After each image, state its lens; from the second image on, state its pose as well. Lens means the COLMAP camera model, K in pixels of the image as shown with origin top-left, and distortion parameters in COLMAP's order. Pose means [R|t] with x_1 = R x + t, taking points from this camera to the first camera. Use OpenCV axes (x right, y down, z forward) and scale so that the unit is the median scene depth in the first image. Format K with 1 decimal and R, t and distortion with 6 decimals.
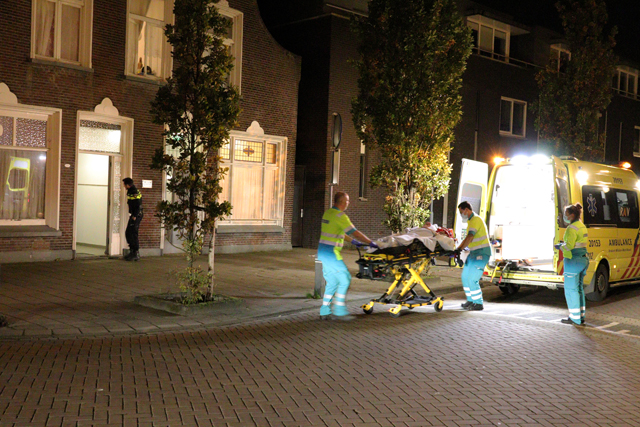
lens RADIAL K [[673.2, 0, 313.7], [0, 673.2, 214.2], [0, 0, 1]] dist [-0.114848, 0.000000]
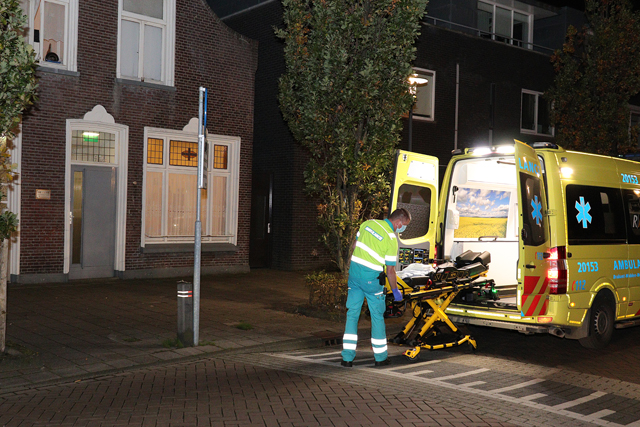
lens RADIAL K [[673.2, 0, 326.9], [0, 673.2, 215.7], [0, 0, 1]] dist [-0.114848, 0.000000]
pose [[0.996743, -0.012124, -0.079722, 0.139522], [0.010540, 0.999739, -0.020254, 0.000964], [0.079946, 0.019347, 0.996611, 0.189545]]
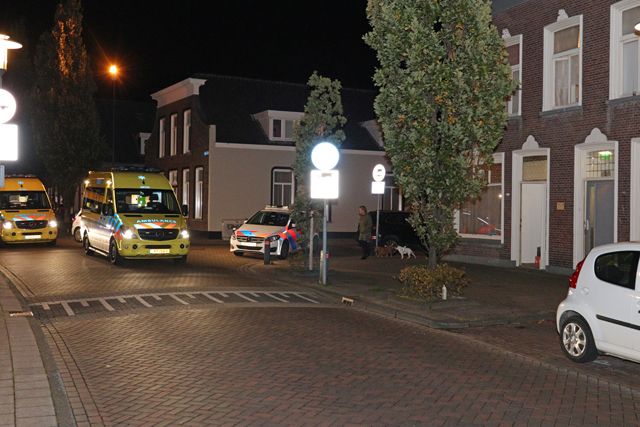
lens RADIAL K [[673.2, 0, 319.9], [0, 673.2, 212.8], [0, 0, 1]] dist [-0.114848, 0.000000]
pose [[-0.408946, -0.037690, -0.911780, 0.746647], [-0.051392, 0.998512, -0.018225, 0.004003], [0.911110, 0.039405, -0.410274, 0.926144]]
